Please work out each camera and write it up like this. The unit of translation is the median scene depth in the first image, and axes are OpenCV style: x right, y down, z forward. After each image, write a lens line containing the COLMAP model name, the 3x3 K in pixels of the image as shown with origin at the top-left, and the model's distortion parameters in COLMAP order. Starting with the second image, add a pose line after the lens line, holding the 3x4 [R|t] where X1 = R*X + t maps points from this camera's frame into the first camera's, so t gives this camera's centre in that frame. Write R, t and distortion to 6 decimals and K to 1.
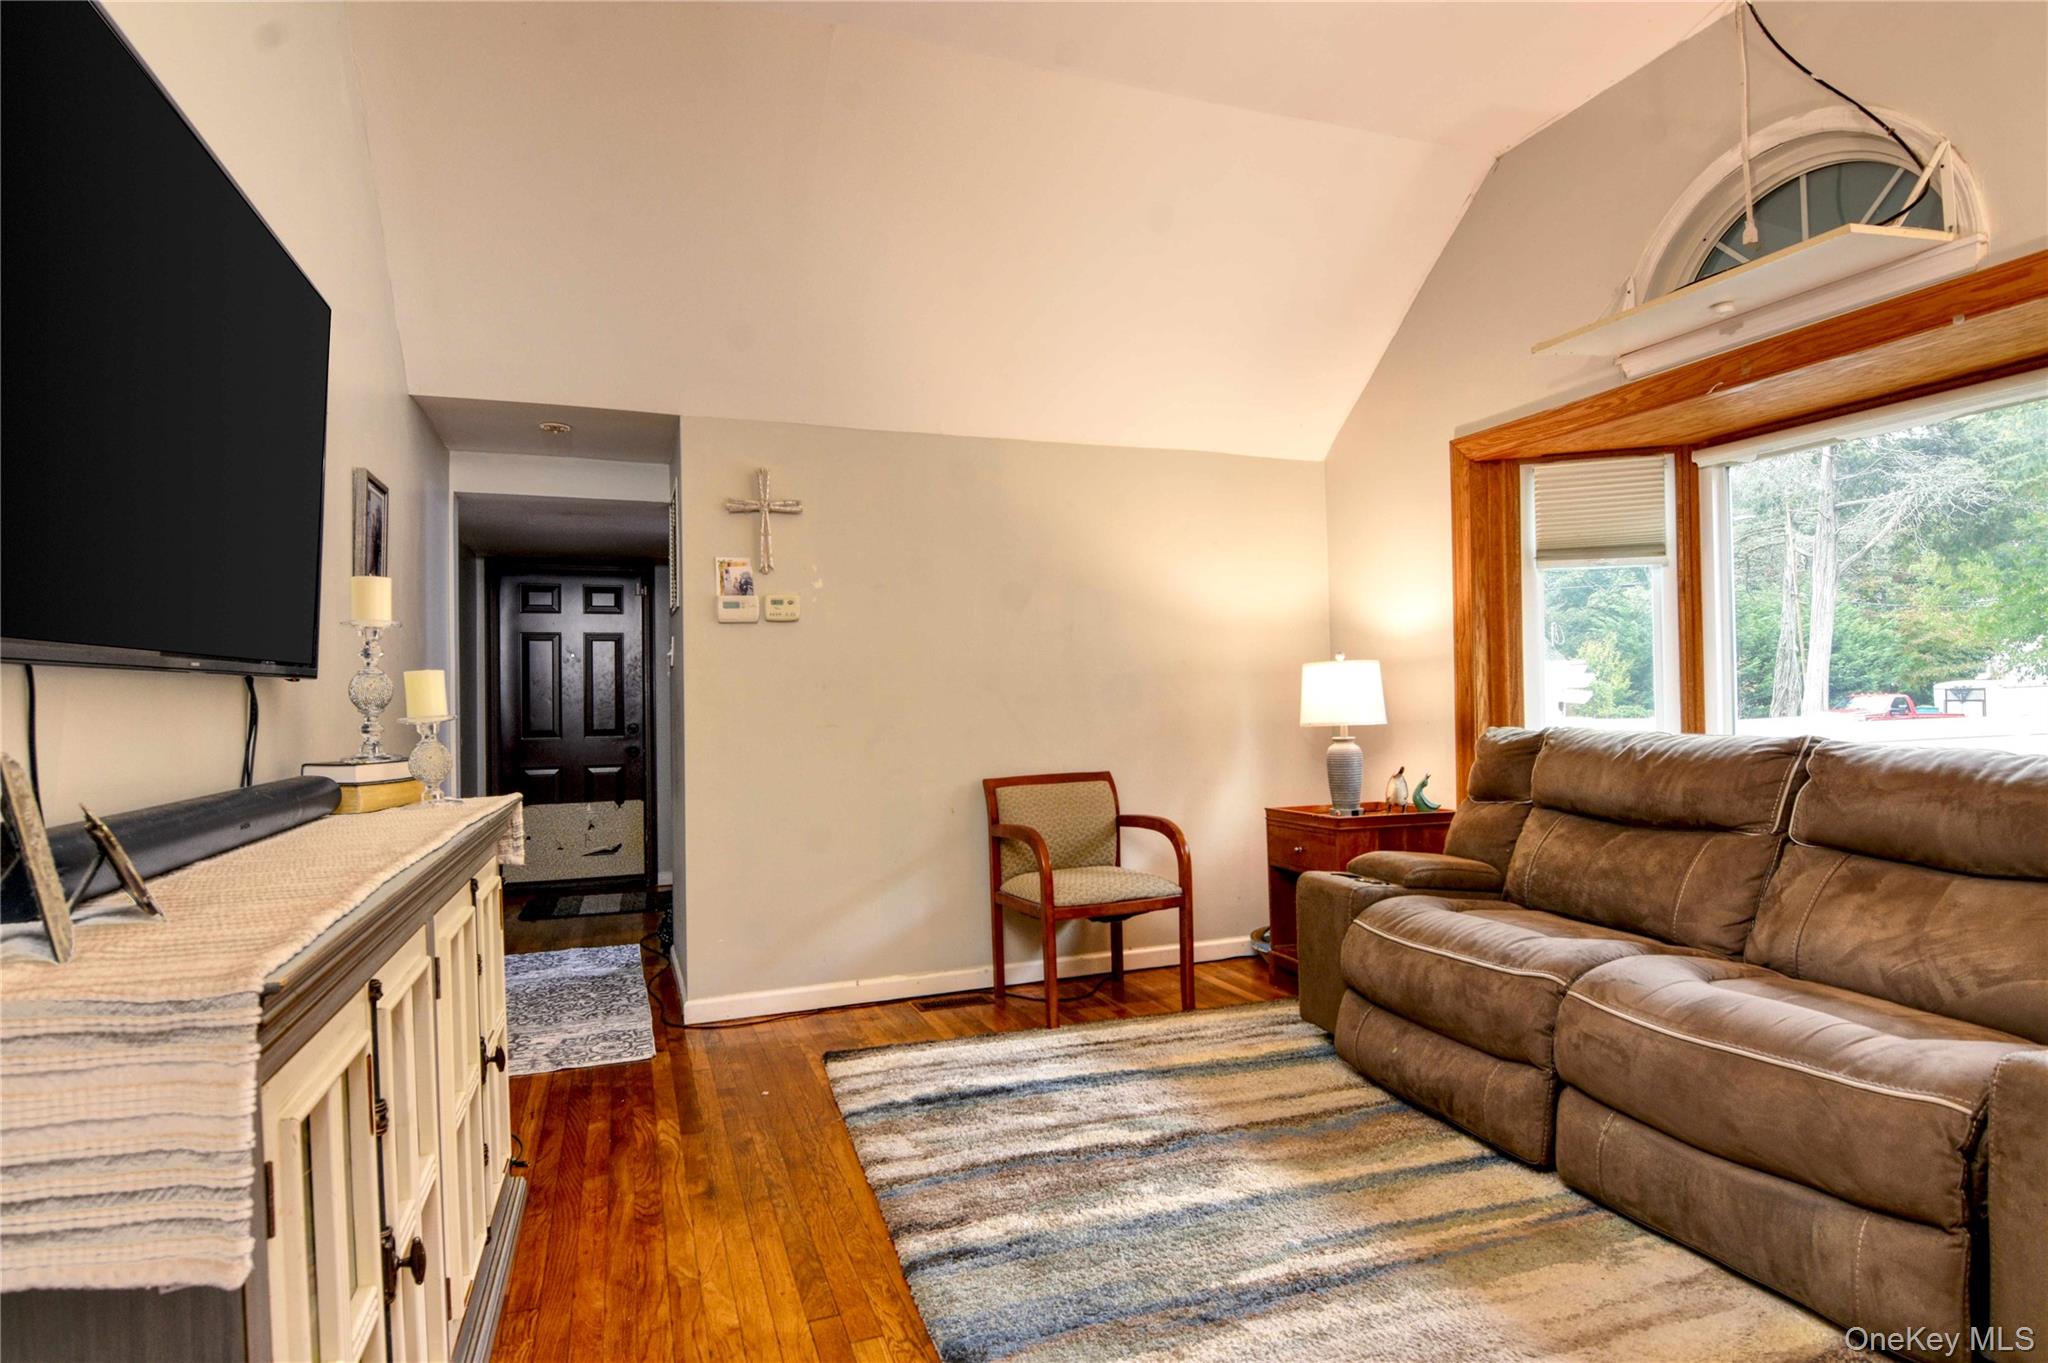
lens RADIAL K [[1118.1, 0, 1023.6], [0, 1118.1, 709.8], [0, 0, 1]] dist [-0.000185, 0.000124]
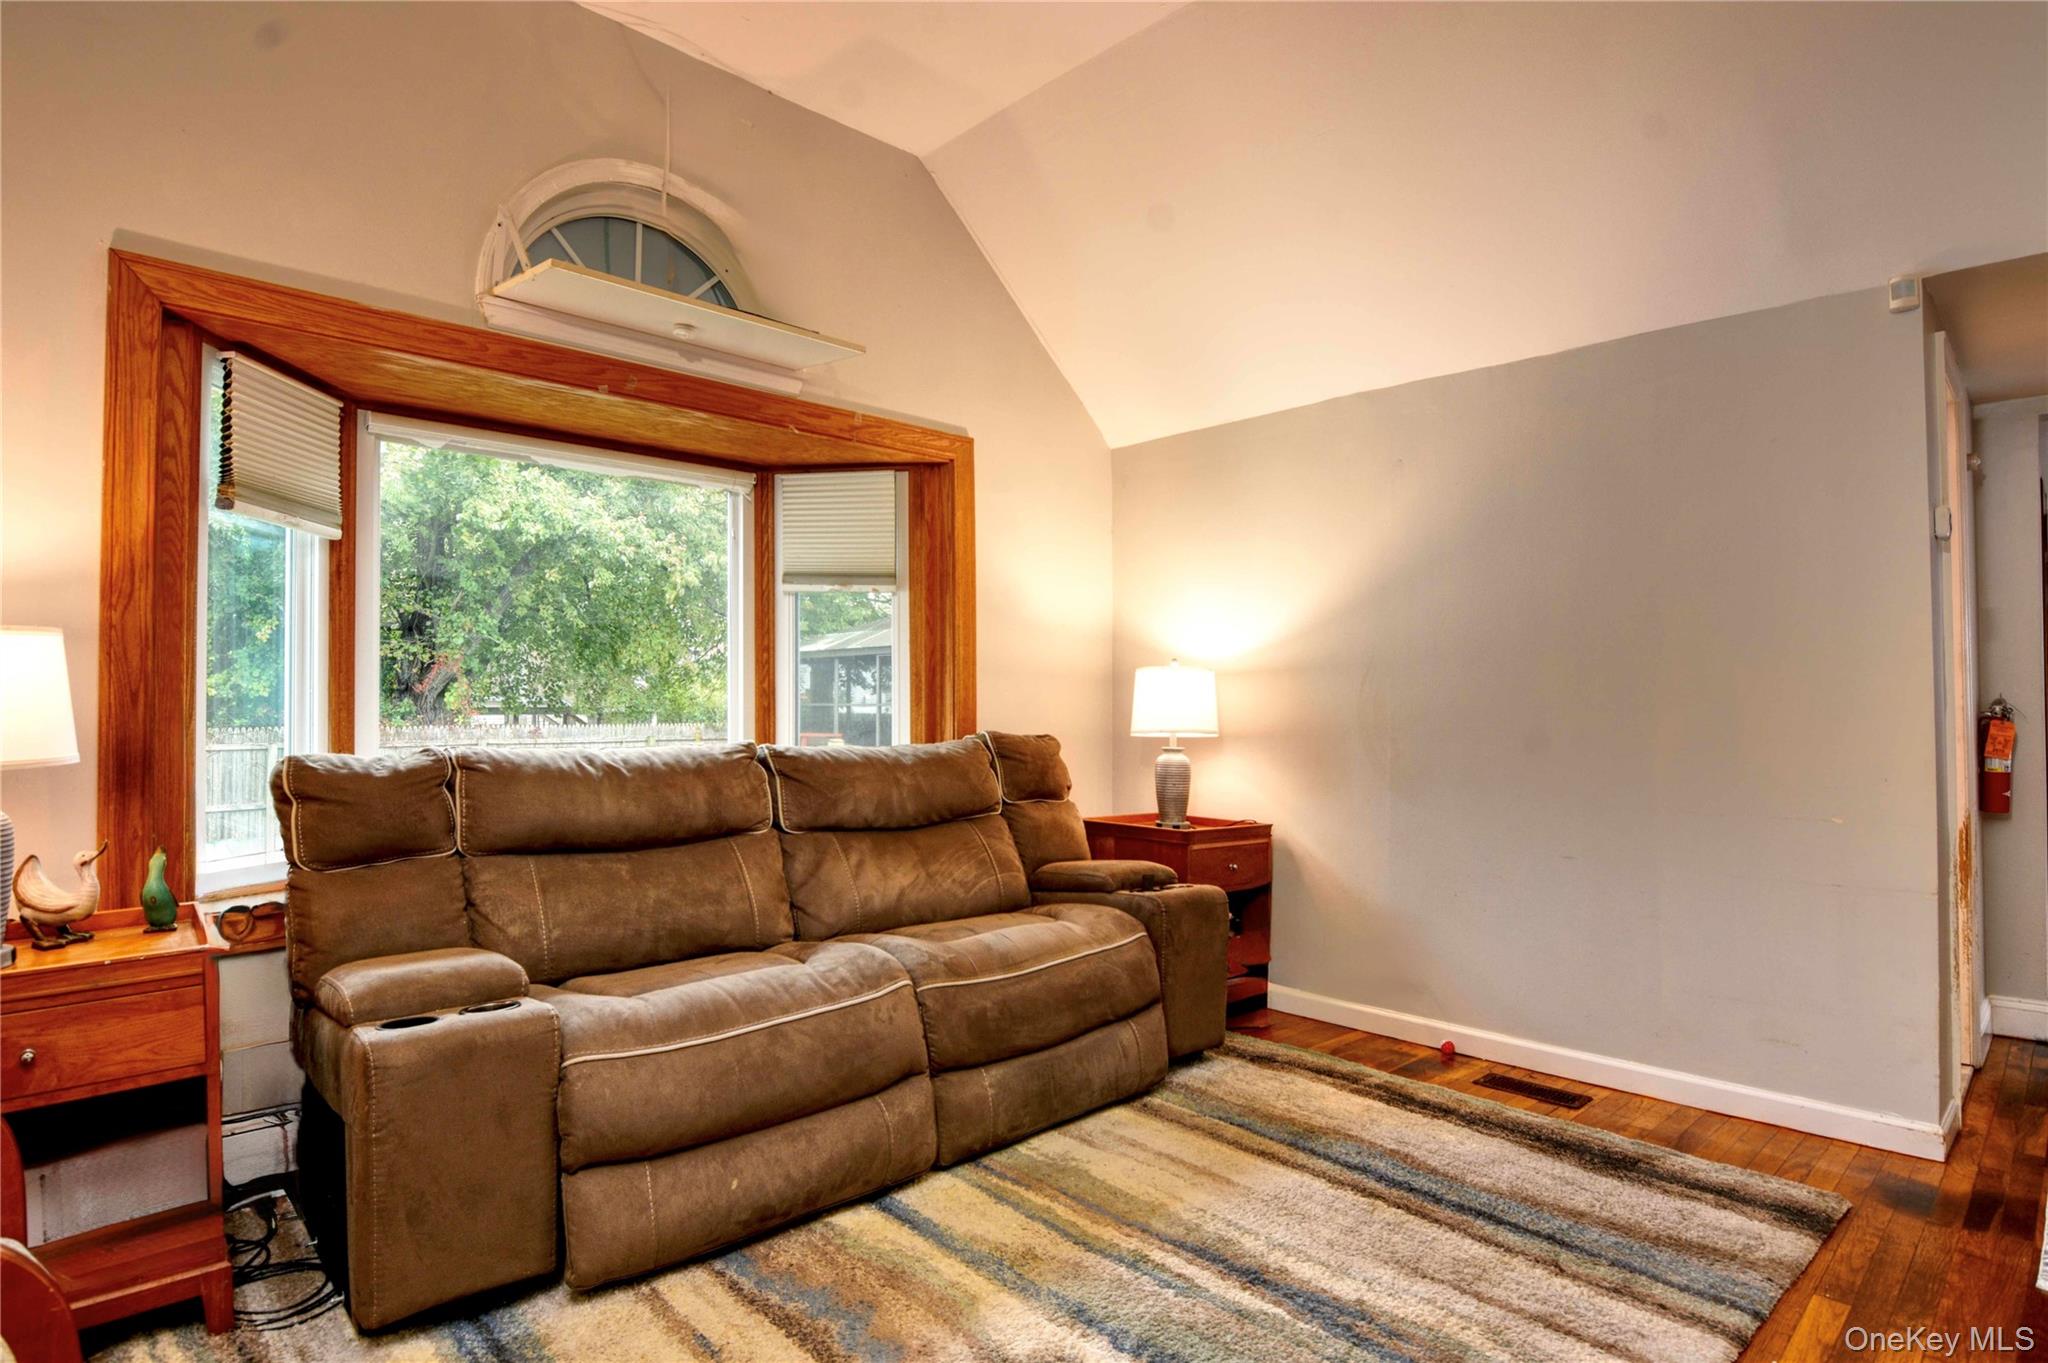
lens RADIAL K [[1087.9, 0, 1024.0], [0, 1087.9, 681.5], [0, 0, 1]] dist [-0.003612, -0.000520]
pose [[-0.417120, 0.024826, 0.908512, -0.459652], [0.009178, 0.999691, -0.023104, -0.010883], [-0.908805, -0.001299, -0.417218, 1.267615]]
